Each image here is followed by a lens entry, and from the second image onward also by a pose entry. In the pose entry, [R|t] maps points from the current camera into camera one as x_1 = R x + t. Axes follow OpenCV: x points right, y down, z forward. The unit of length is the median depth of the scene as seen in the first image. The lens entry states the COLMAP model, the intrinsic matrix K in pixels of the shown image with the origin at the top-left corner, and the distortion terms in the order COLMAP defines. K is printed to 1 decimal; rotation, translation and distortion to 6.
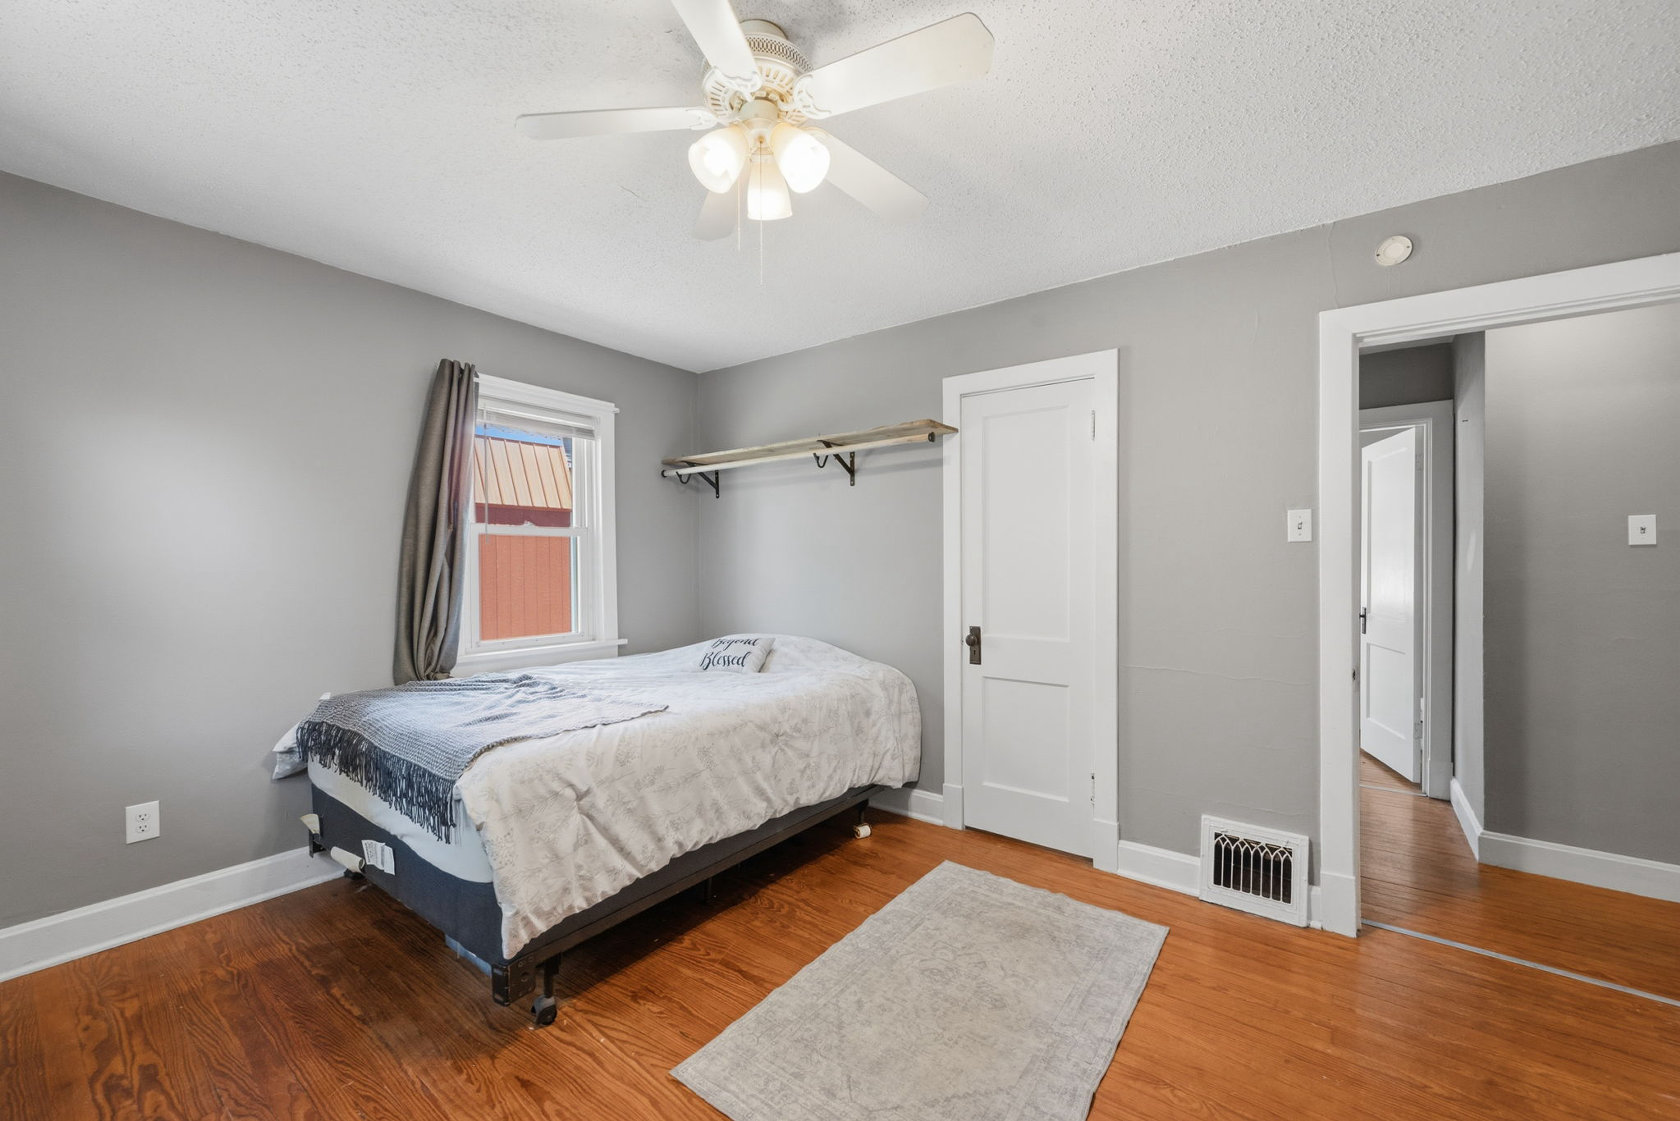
lens RADIAL K [[671.0, 0, 850.4], [0, 671.0, 568.2], [0, 0, 1]] dist [-0.001234, -0.000111]
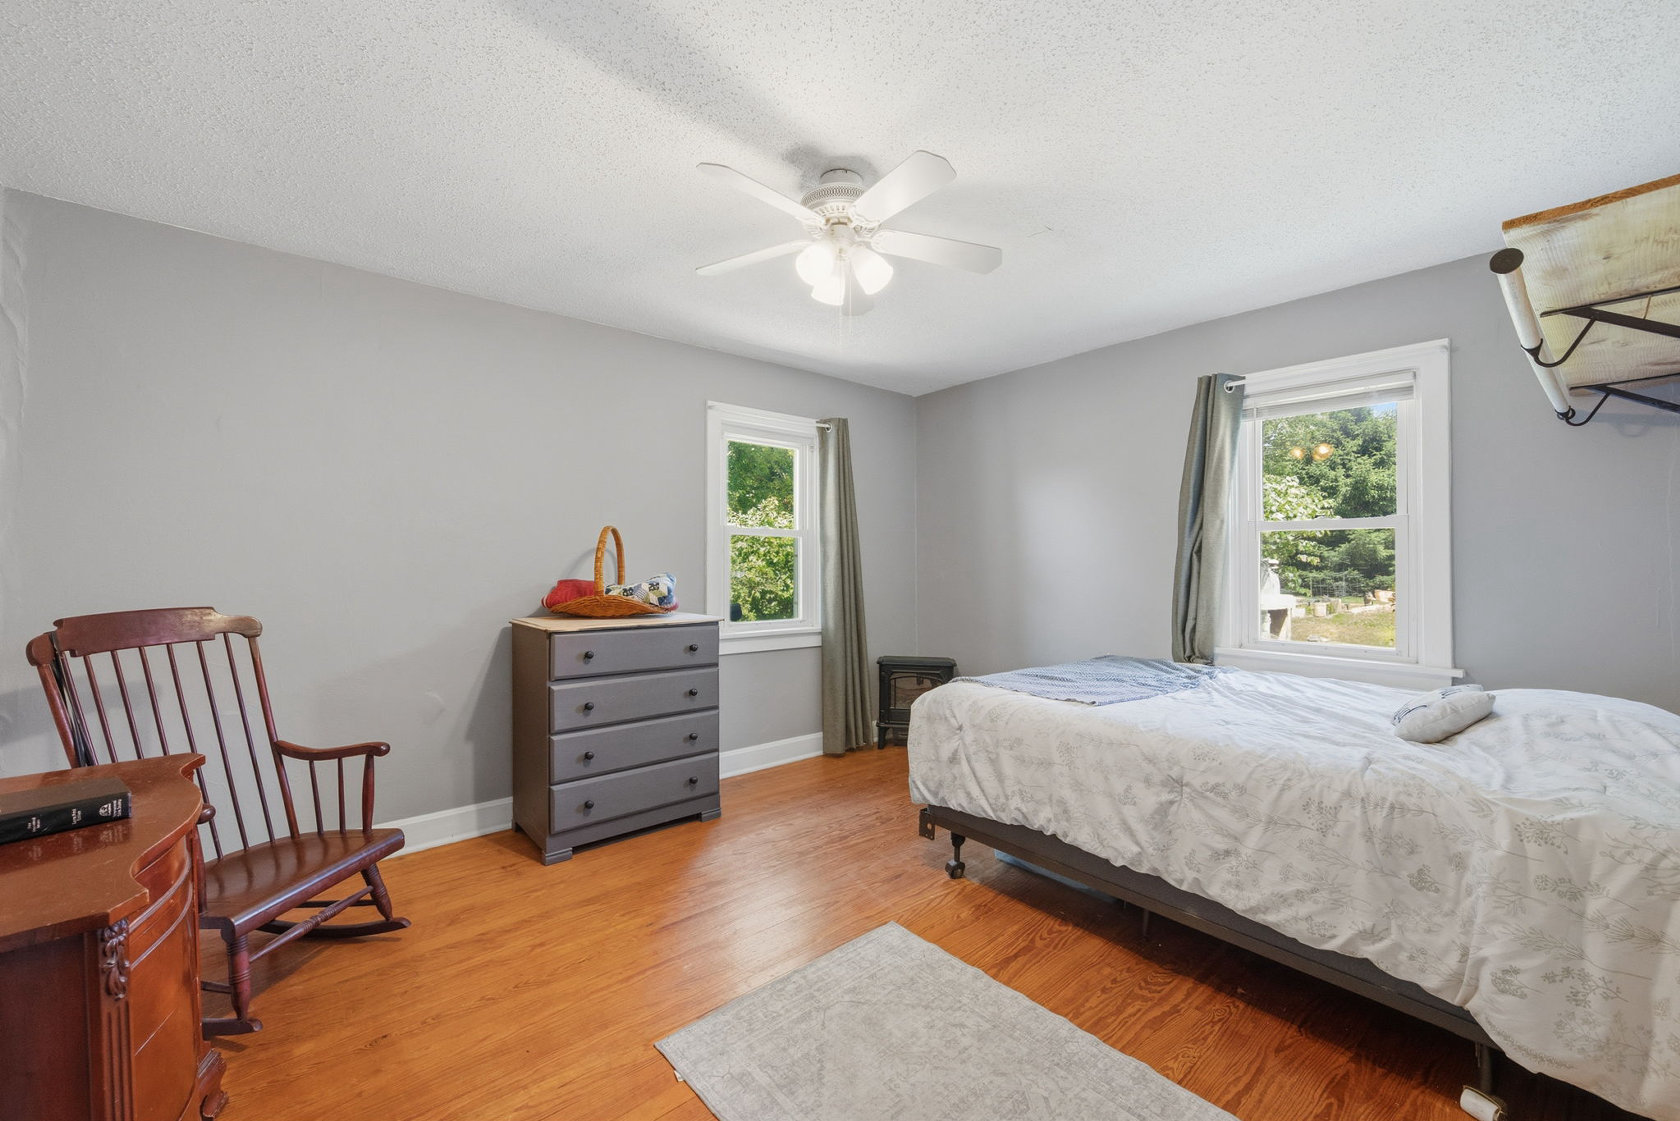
lens RADIAL K [[671.0, 0, 828.6], [0, 671.0, 554.5], [0, 0, 1]] dist [-0.001234, -0.000111]
pose [[-0.243724, -0.004447, -0.969834, 0.812587], [-0.010291, 0.999945, -0.001999, -0.008779], [0.969790, 0.009494, -0.243756, 0.869364]]
